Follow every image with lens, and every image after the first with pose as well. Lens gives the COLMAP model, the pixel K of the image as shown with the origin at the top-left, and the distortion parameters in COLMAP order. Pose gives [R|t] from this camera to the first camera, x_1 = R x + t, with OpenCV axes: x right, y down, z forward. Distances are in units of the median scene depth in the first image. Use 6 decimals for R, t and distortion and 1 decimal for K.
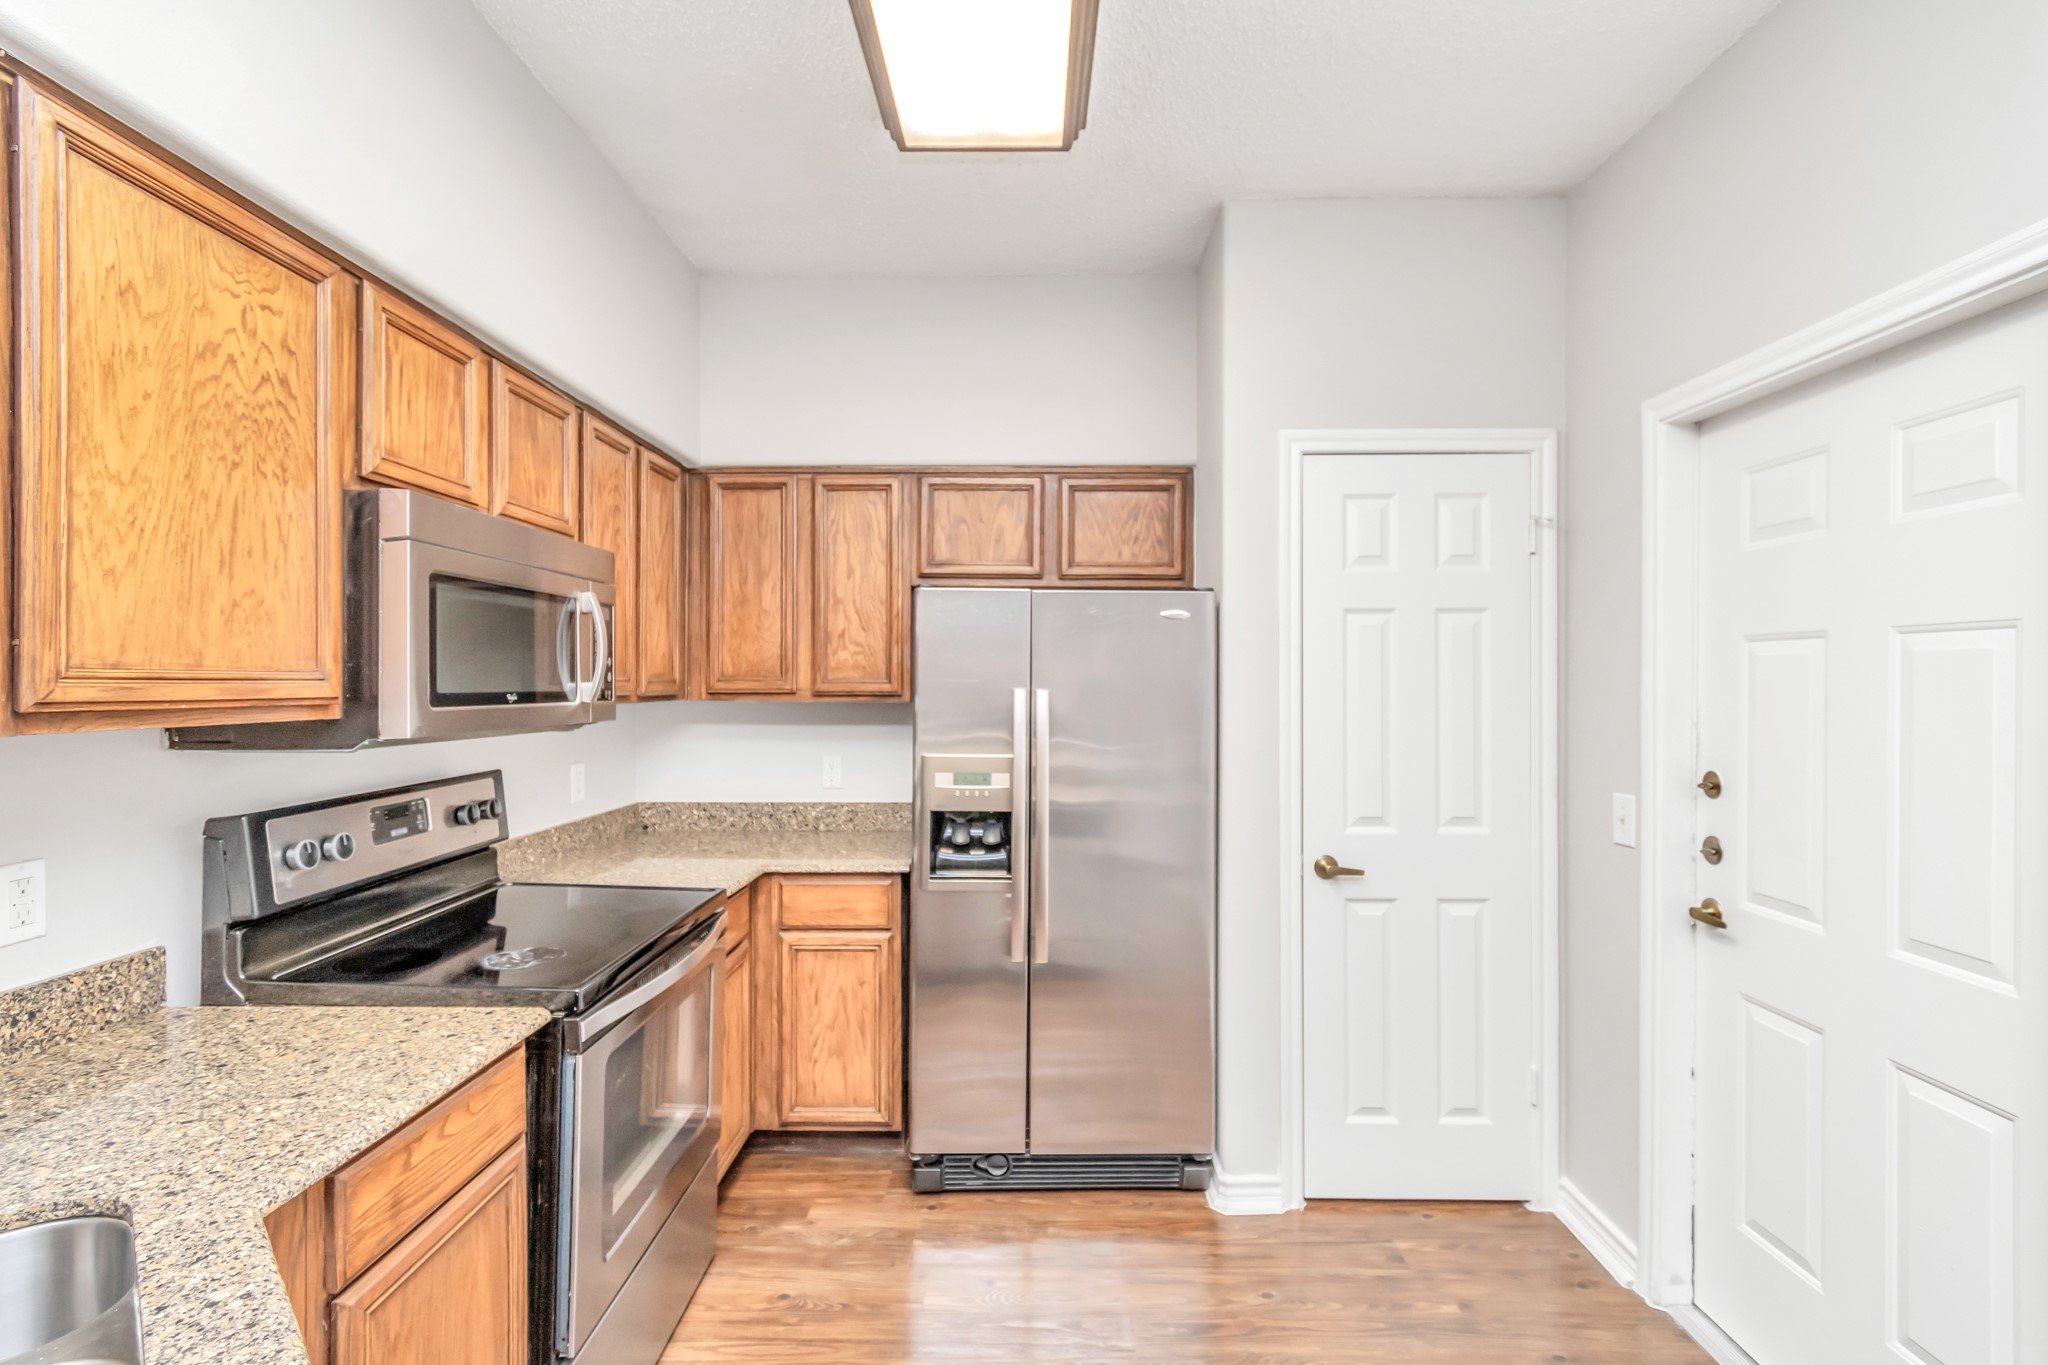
lens RADIAL K [[924.4, 0, 1020.1], [0, 924.4, 685.2], [0, 0, 1]] dist [0.006113, -0.001088]
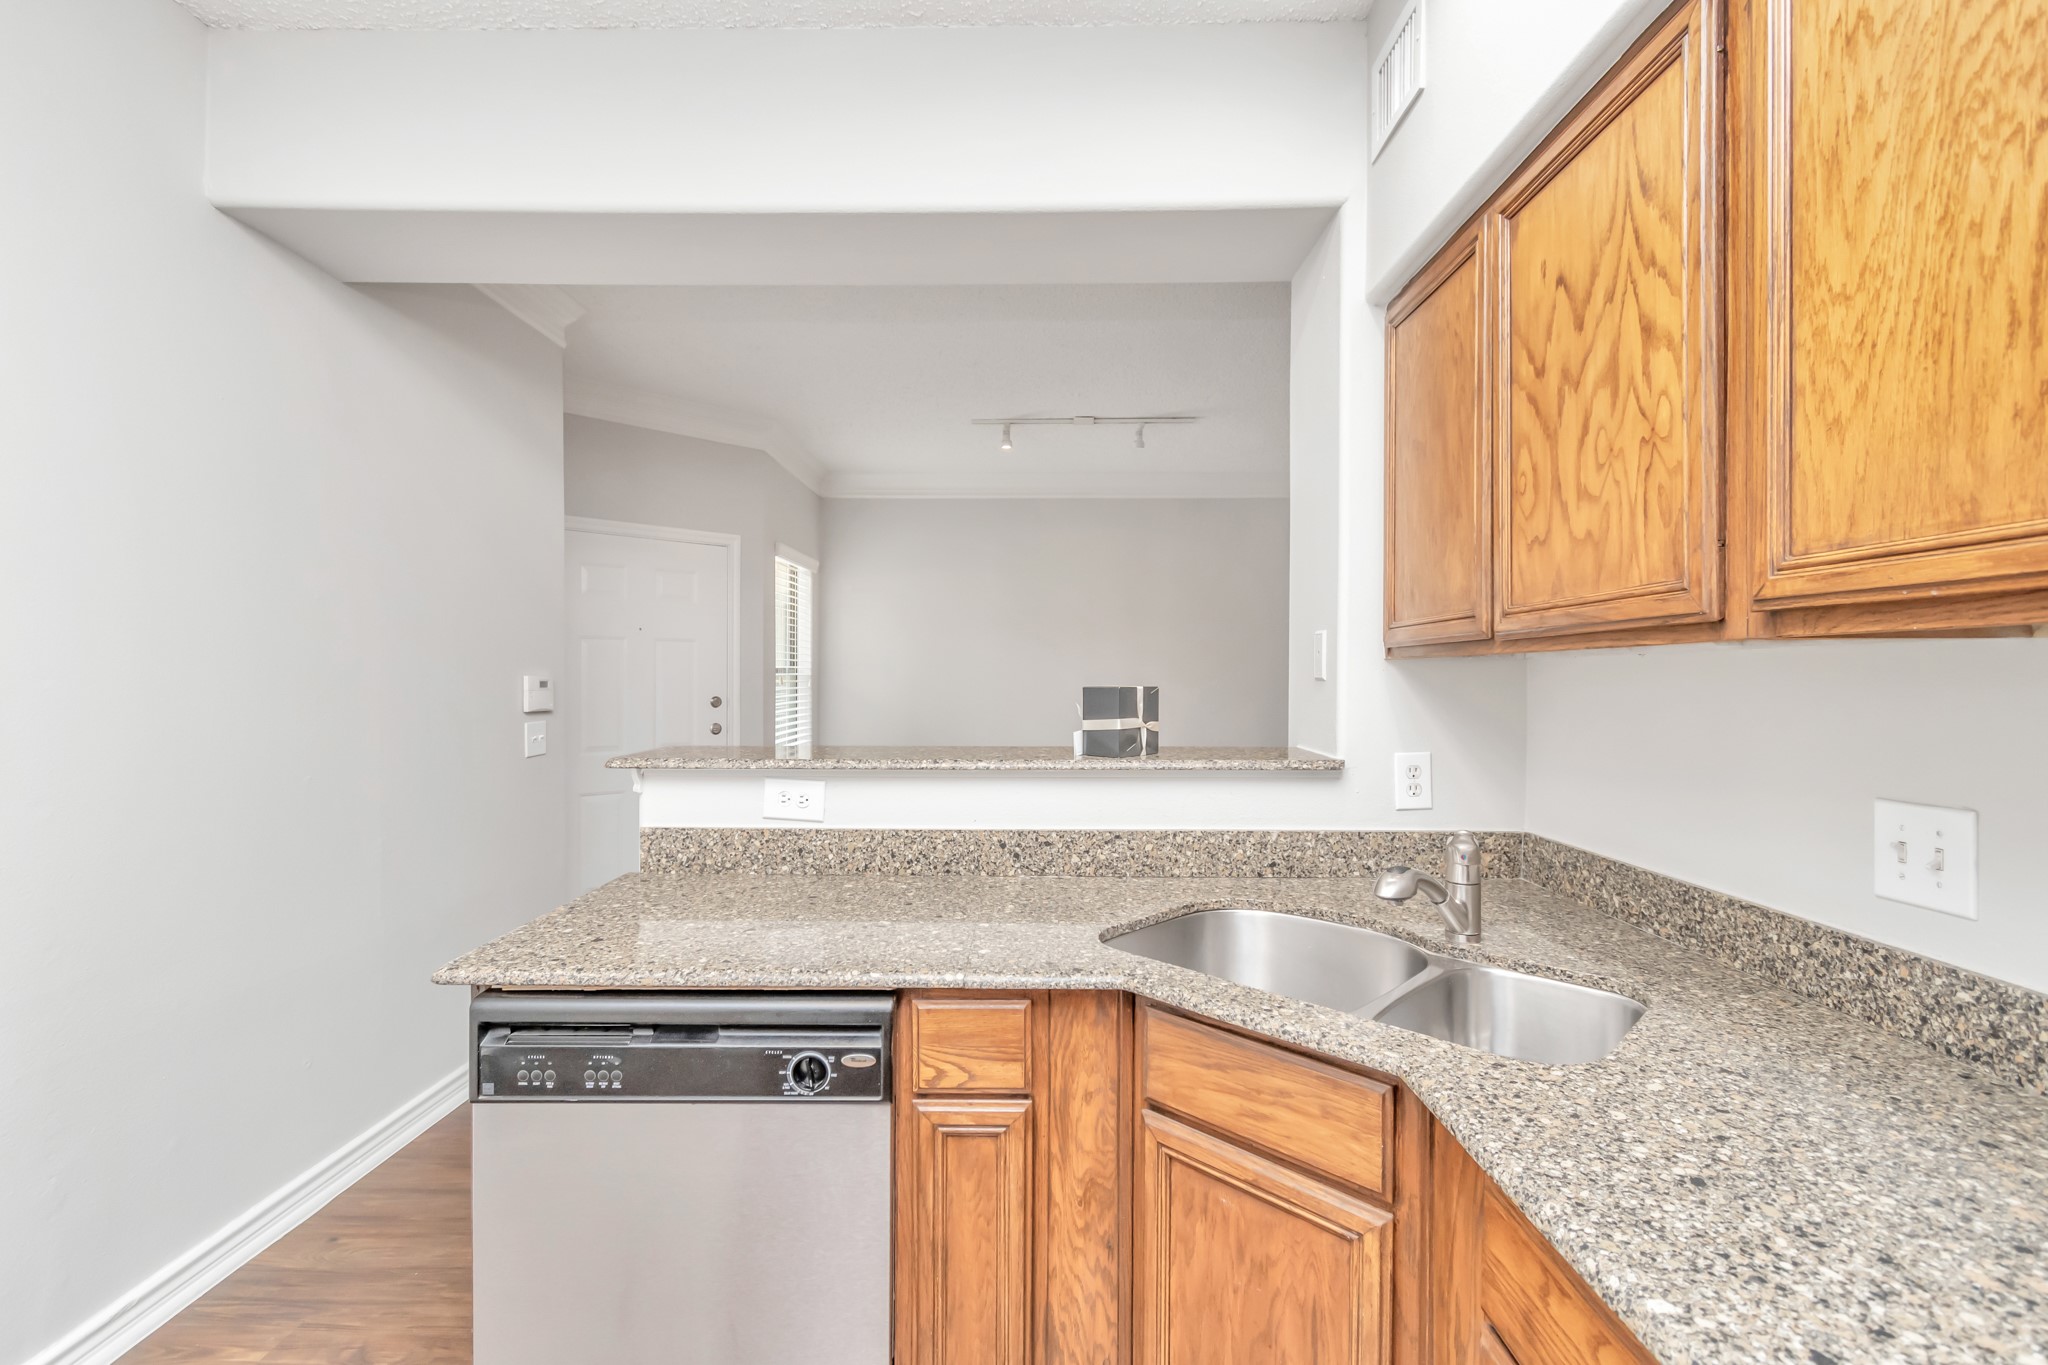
lens RADIAL K [[924.4, 0, 1016.2], [0, 924.4, 680.1], [0, 0, 1]] dist [0.006113, -0.001088]
pose [[-0.999997, -0.002618, 0.000341, -0.138618], [-0.002616, 0.999982, 0.005463, 0.039130], [-0.000355, 0.005462, -0.999985, 0.794498]]
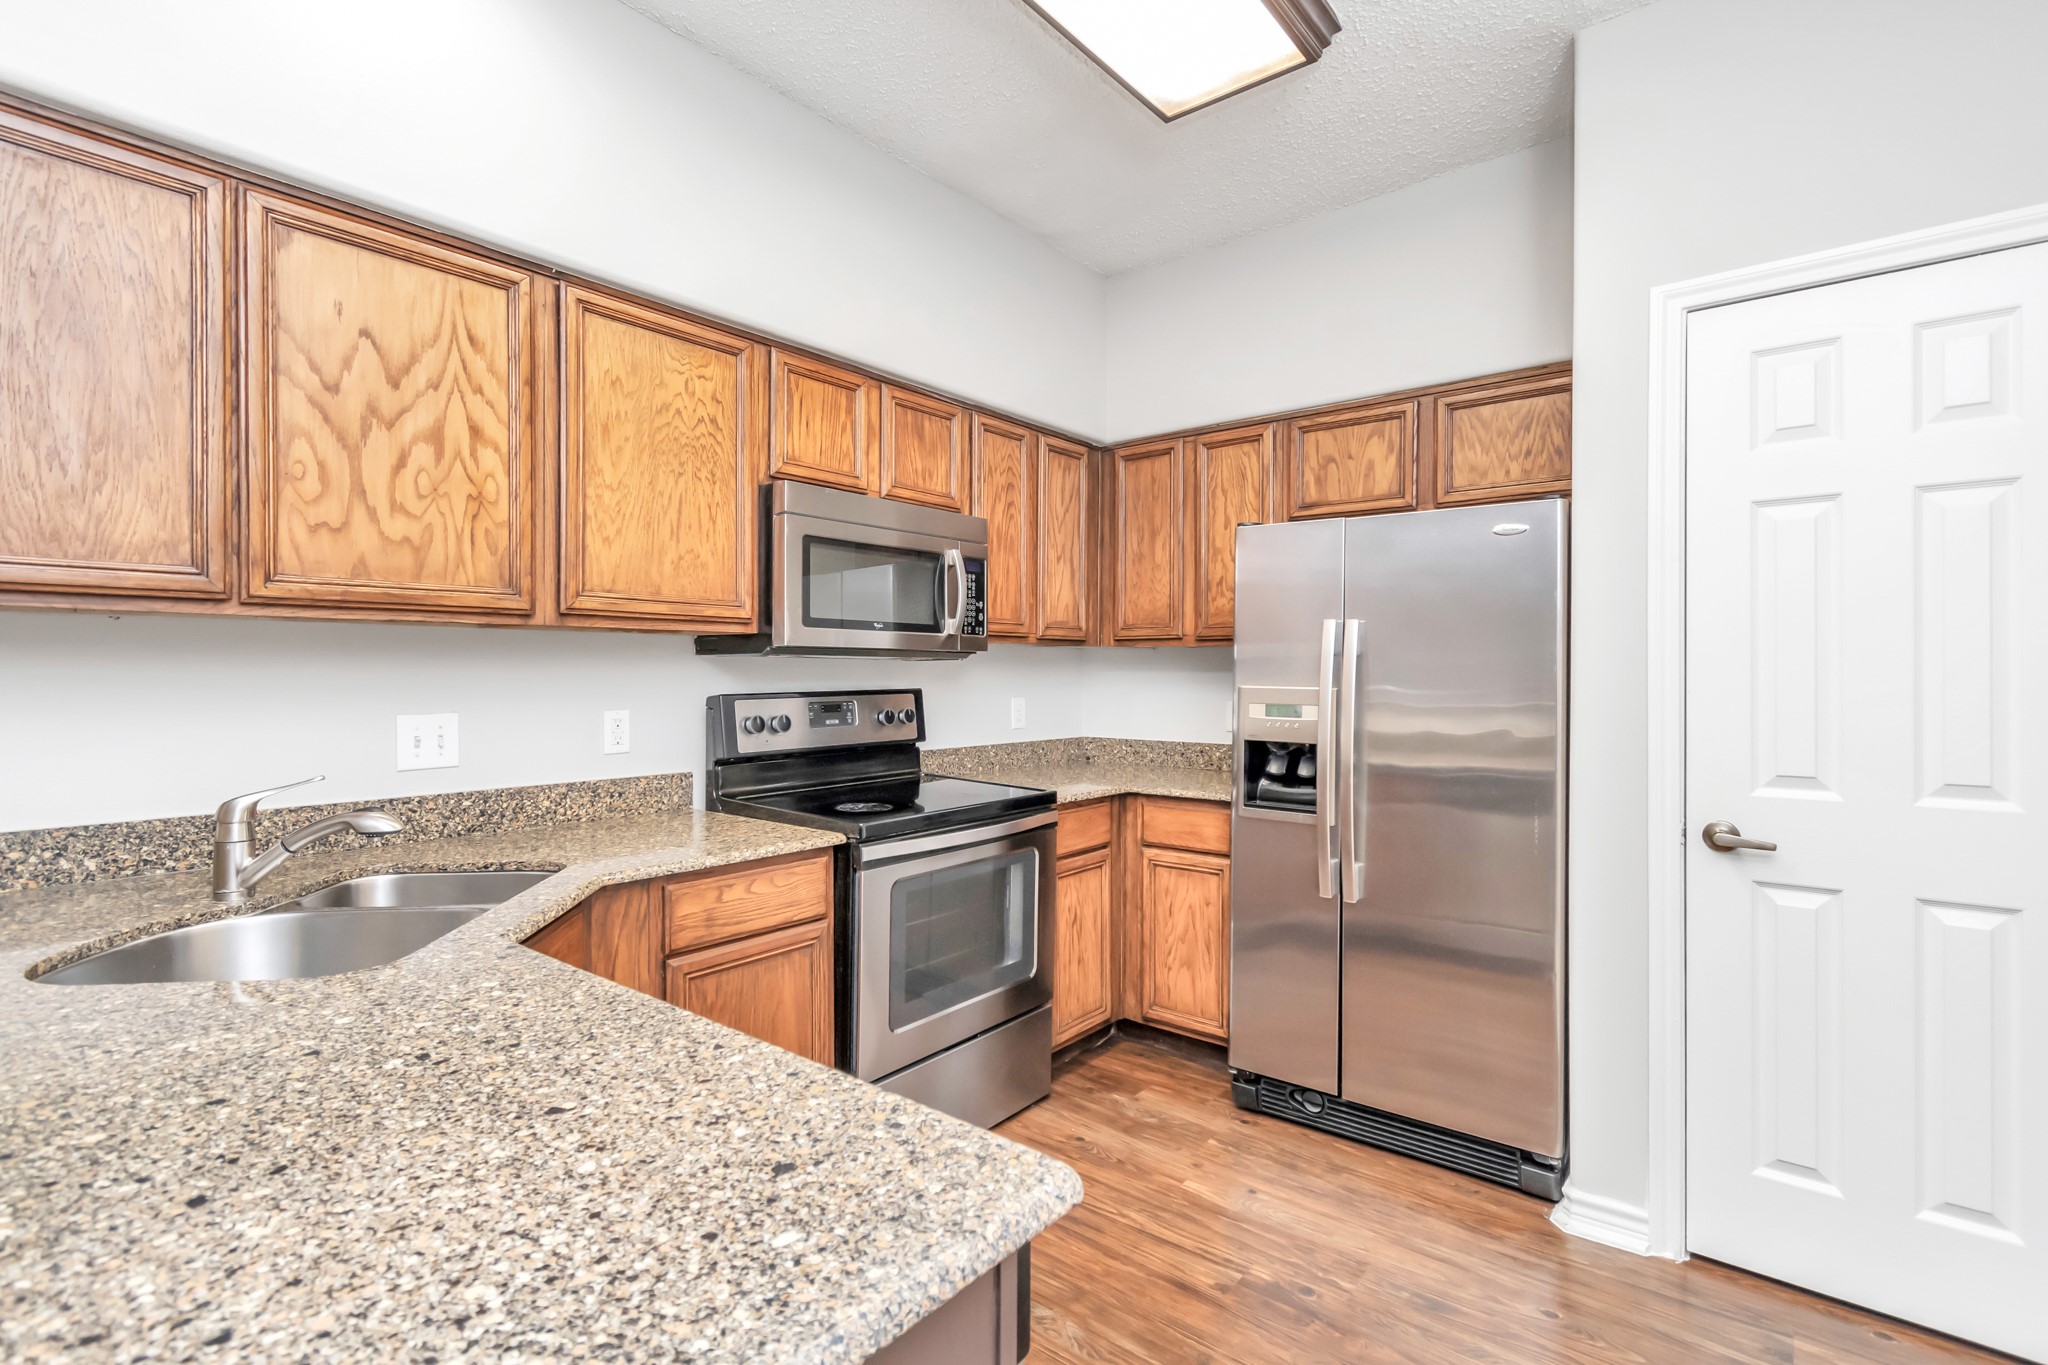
lens RADIAL K [[924.4, 0, 1038.0], [0, 924.4, 675.7], [0, 0, 1]] dist [0.006113, -0.001088]
pose [[0.795232, 0.003450, -0.606295, 0.353626], [-0.002464, 0.999994, 0.002459, 0.062275], [0.606300, -0.000462, 0.795236, 0.033369]]
